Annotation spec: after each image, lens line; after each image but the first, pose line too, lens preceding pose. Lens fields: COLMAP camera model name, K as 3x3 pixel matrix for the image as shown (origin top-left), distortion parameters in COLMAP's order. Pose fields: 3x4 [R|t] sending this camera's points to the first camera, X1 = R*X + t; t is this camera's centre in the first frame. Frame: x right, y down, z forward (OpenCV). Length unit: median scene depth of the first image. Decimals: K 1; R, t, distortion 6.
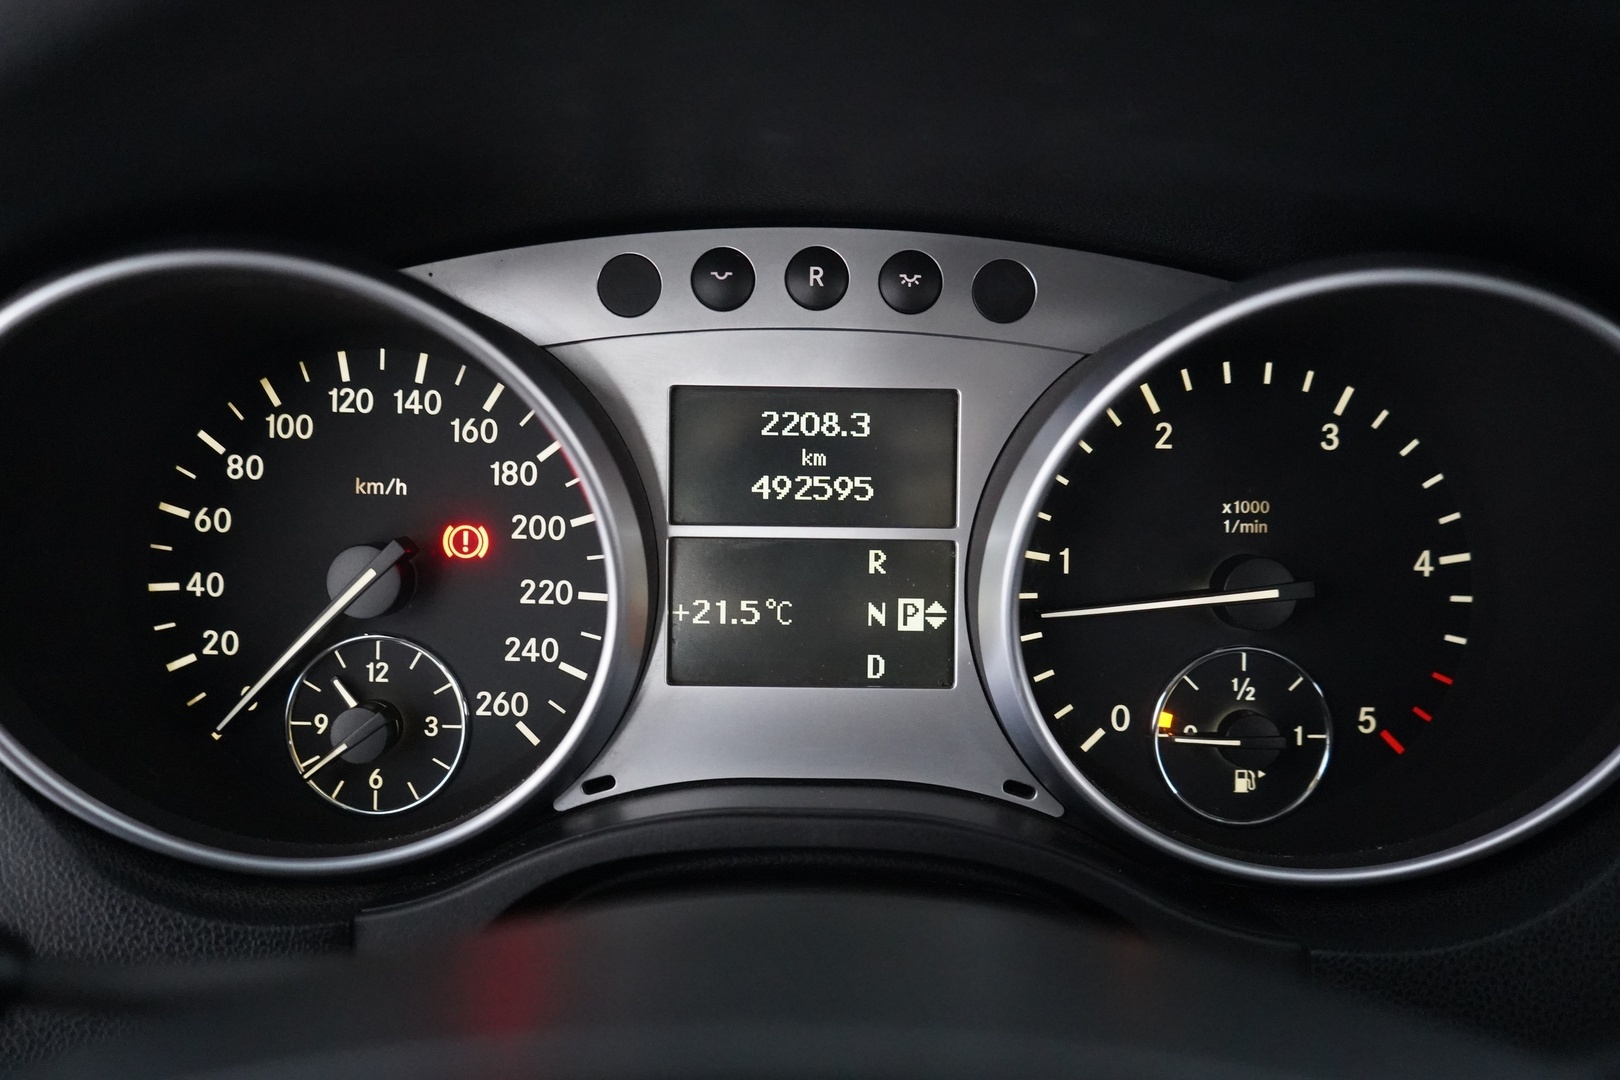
lens RADIAL K [[1324.8, 0, 812.1], [0, 1324.8, 535.0], [0, 0, 1]] dist [-0.011979, -0.005485]
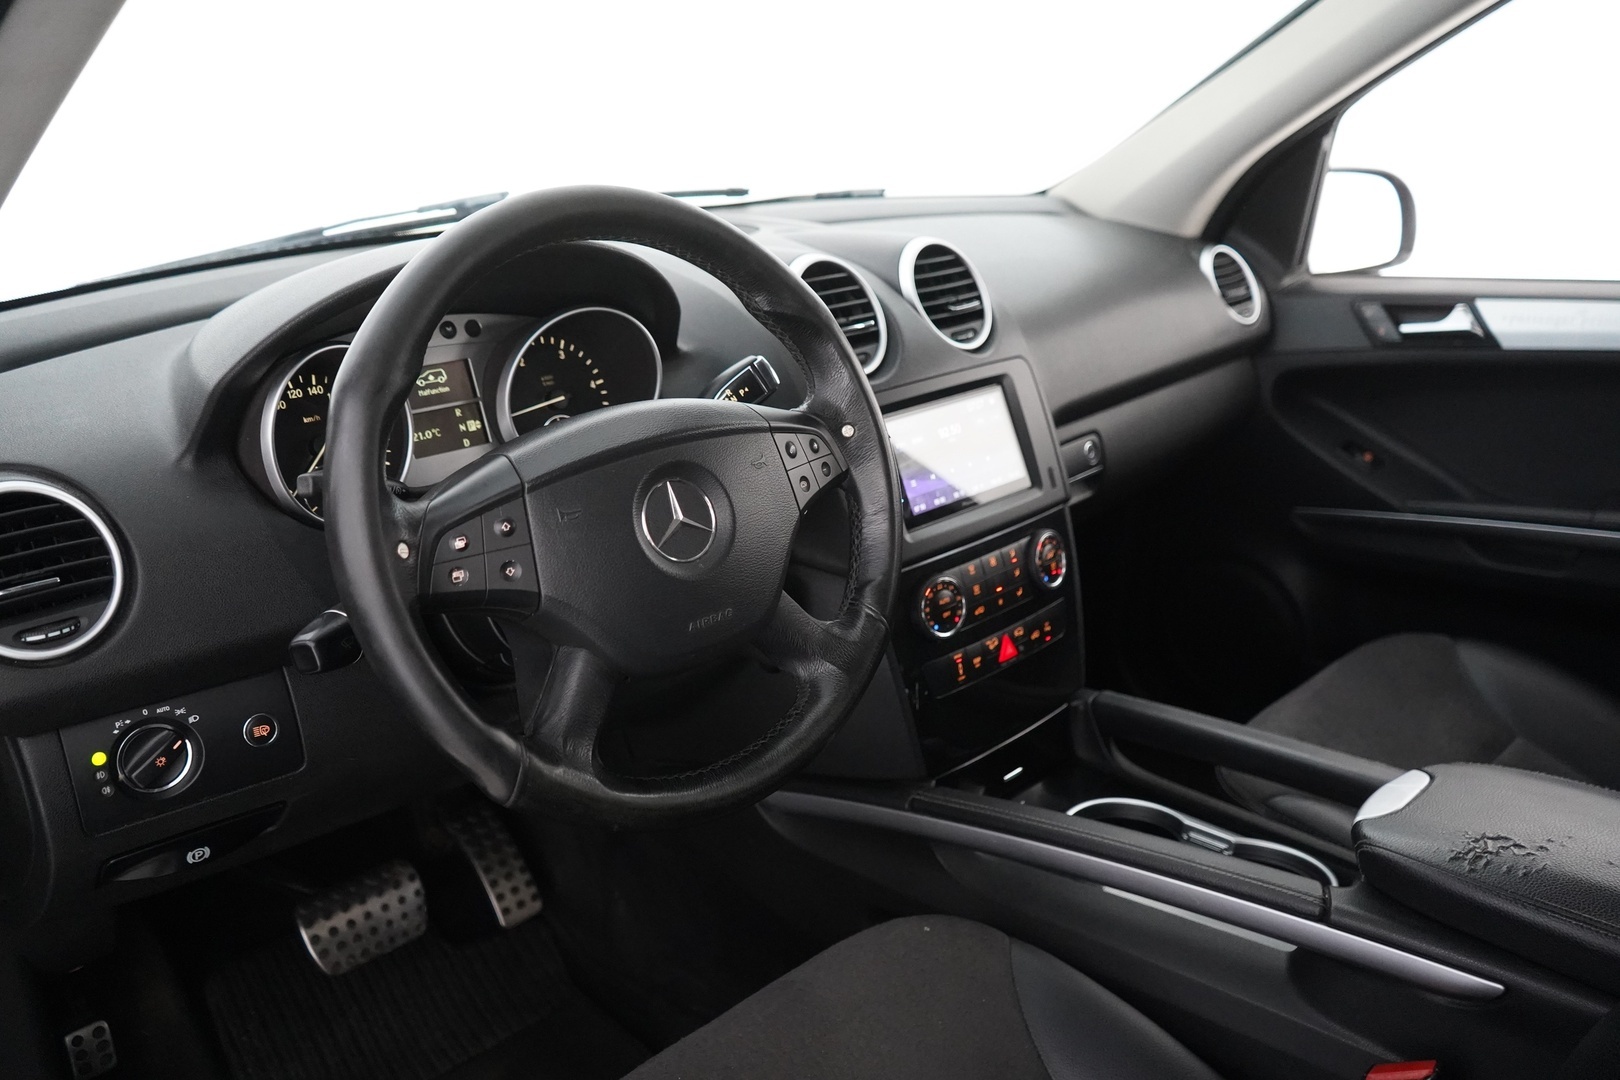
lens RADIAL K [[1303.9, 0, 810.0], [0, 1303.9, 540.0], [0, 0, 1]] dist [-0.005087, -0.006331]
pose [[0.721614, -0.253382, 0.644259, -1.569401], [0.250615, 0.963106, 0.098076, 0.238431], [-0.645341, 0.090688, 0.758493, -2.128632]]
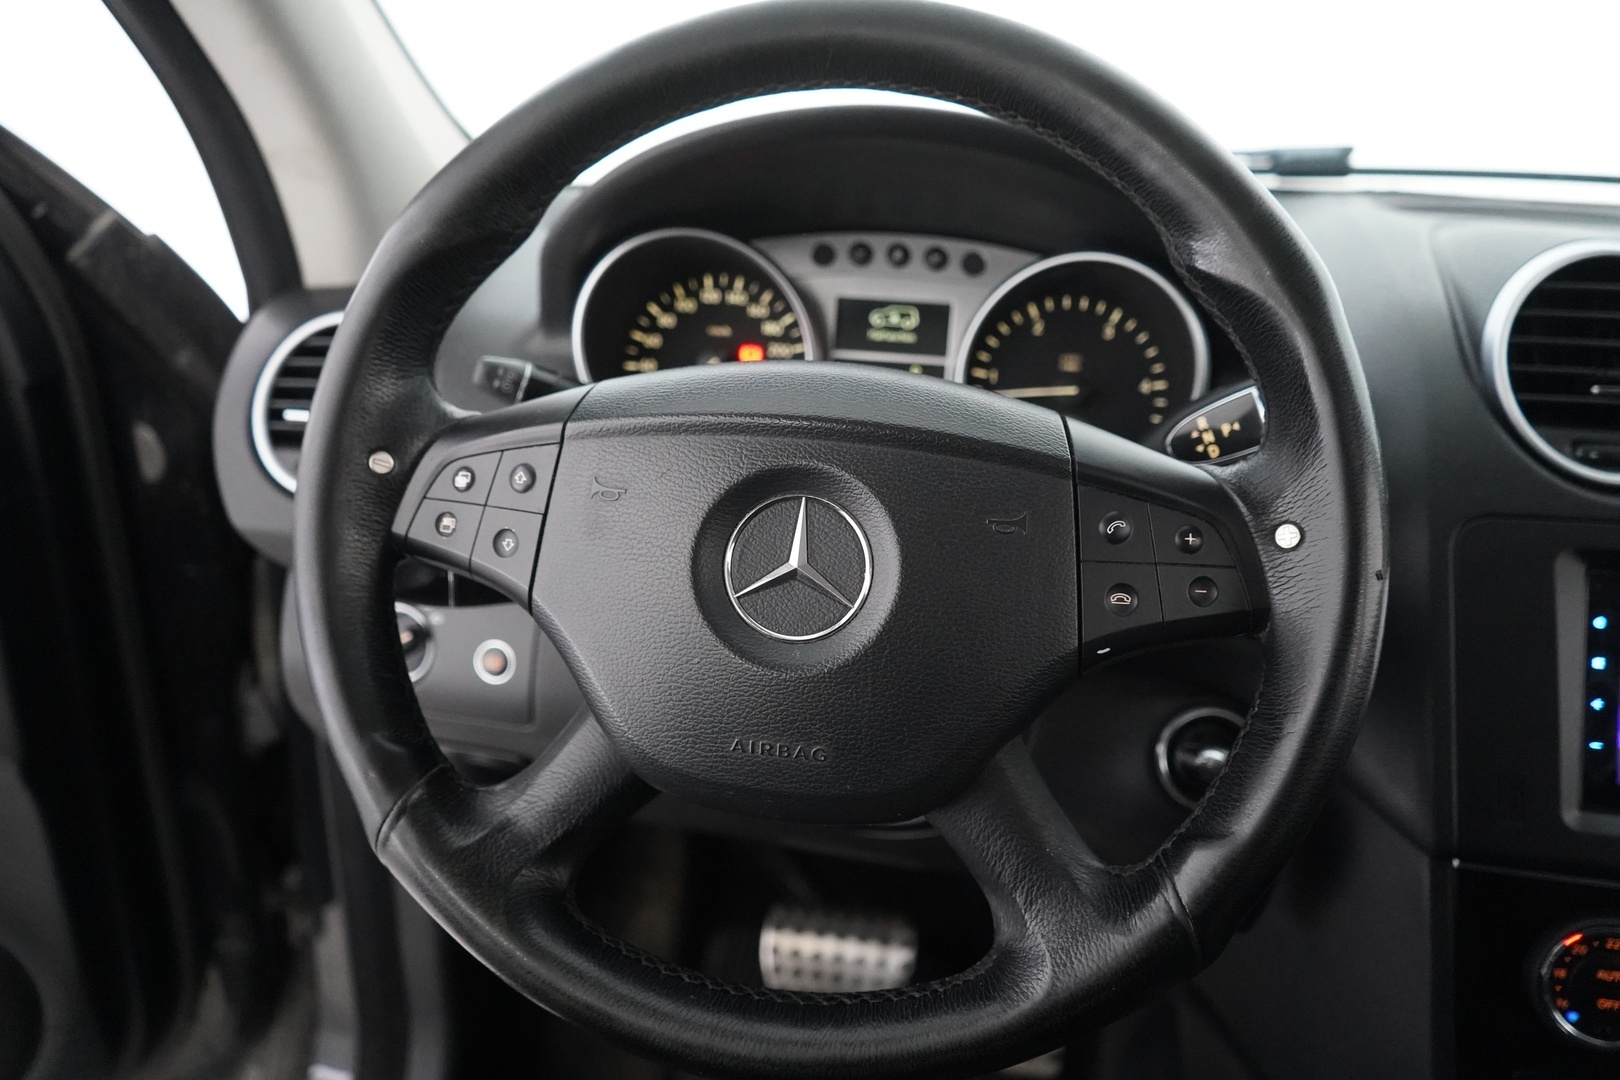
lens RADIAL K [[1319.5, 0, 808.4], [0, 1319.5, 528.3], [0, 0, 1]] dist [0.000933, 0.000507]
pose [[0.988513, 0.073031, -0.132321, 0.201399], [-0.076375, 0.996871, -0.020373, 0.380999], [0.130419, 0.030245, 0.990997, -1.466055]]
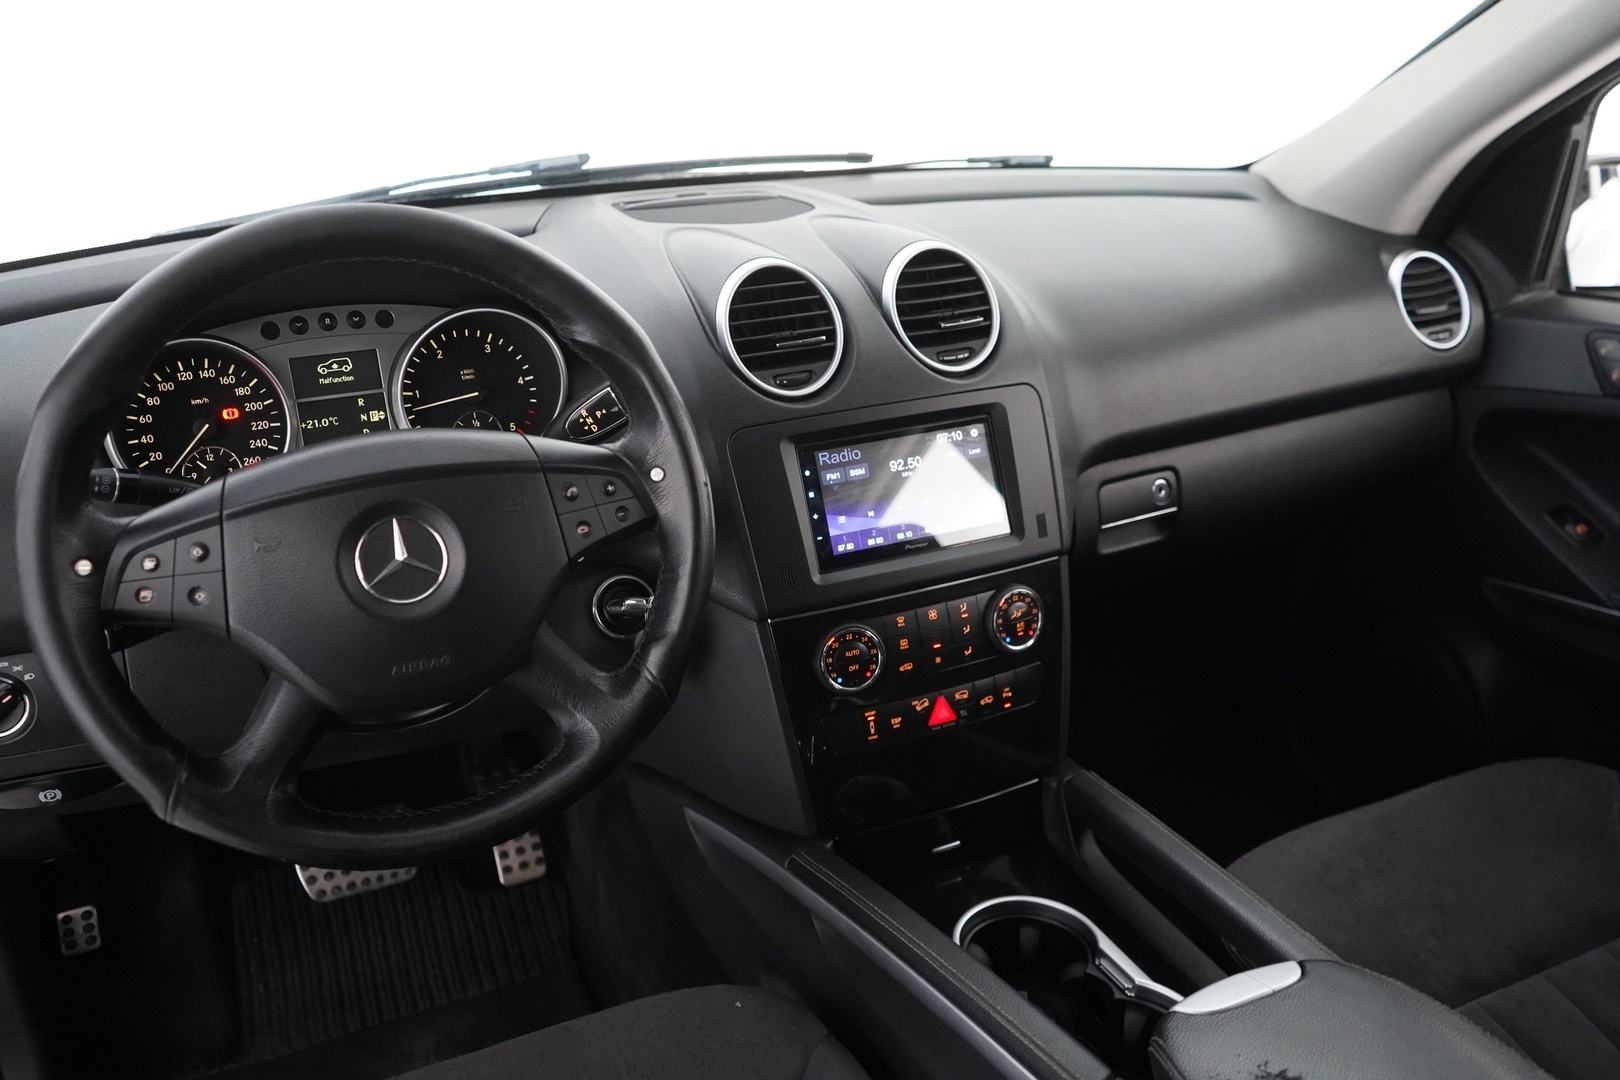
lens RADIAL K [[1342.2, 0, 814.2], [0, 1342.2, 543.9], [0, 0, 1]] dist [-0.004568, -0.007245]
pose [[0.905590, -0.183512, 0.382399, -0.288862], [0.158364, 0.982650, 0.096536, 0.235573], [-0.393480, -0.026864, 0.918940, -2.703386]]
